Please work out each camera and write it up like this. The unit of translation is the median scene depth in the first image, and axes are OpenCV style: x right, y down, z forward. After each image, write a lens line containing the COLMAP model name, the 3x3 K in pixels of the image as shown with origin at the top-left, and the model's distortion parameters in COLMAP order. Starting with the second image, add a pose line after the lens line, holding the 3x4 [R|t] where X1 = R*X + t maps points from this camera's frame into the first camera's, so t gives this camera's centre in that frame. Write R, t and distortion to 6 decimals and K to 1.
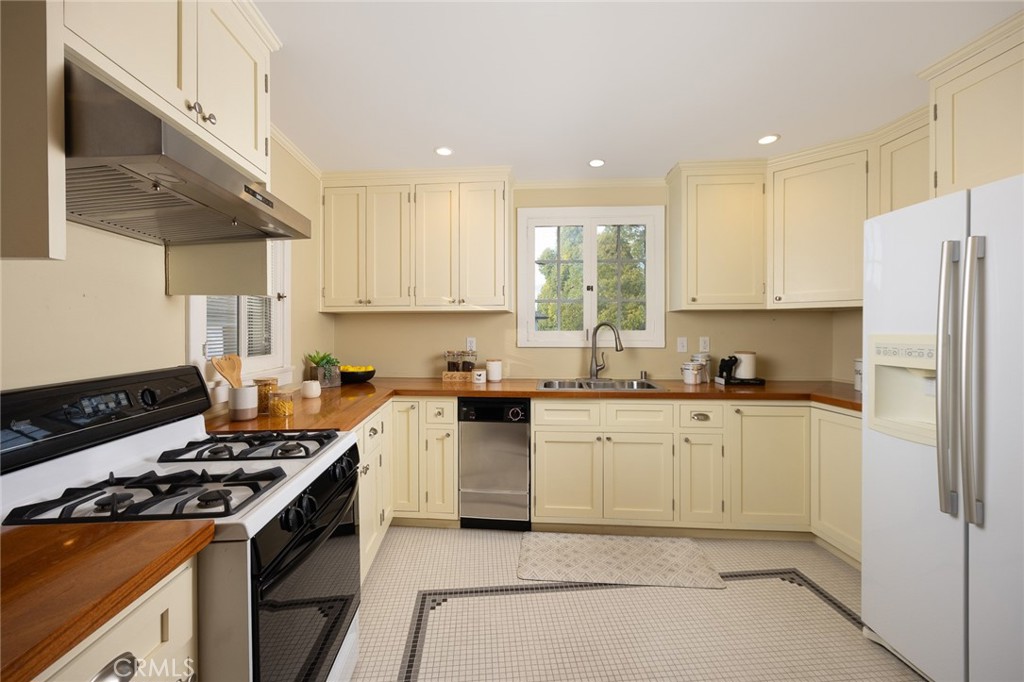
lens RADIAL K [[404.0, 0, 520.2], [0, 404.0, 335.1], [0, 0, 1]] dist [-0.002170, -0.000022]
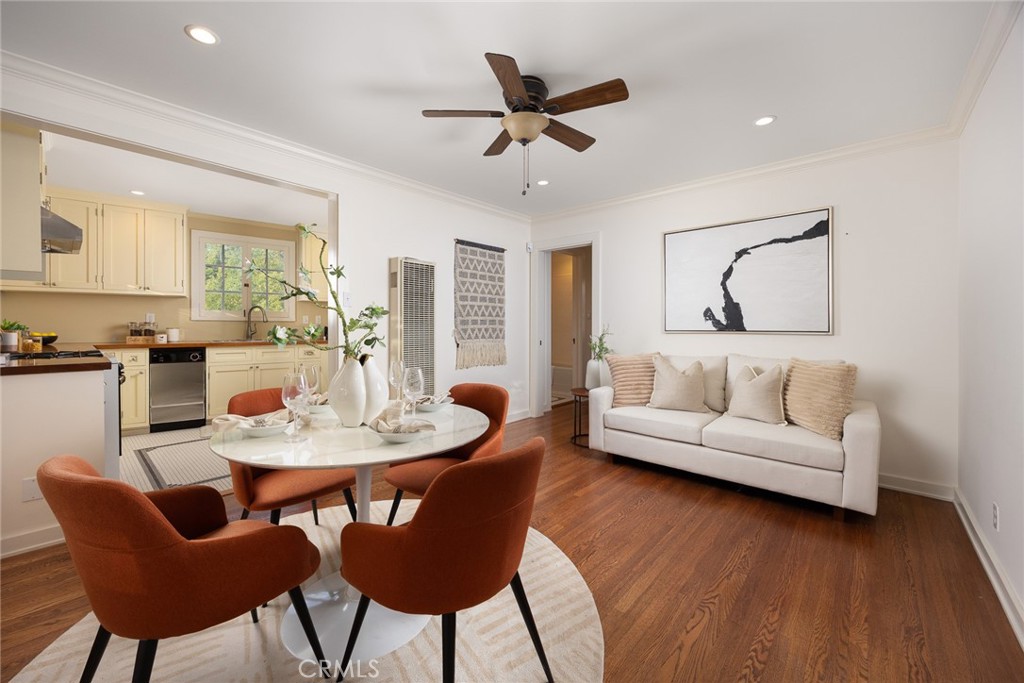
lens RADIAL K [[404.0, 0, 496.4], [0, 404.0, 327.7], [0, 0, 1]] dist [-0.002170, -0.000022]
pose [[0.753603, -0.001733, 0.657327, -0.158890], [0.003995, 0.999990, -0.001944, 0.075196], [-0.657317, 0.004091, 0.753603, -1.037652]]
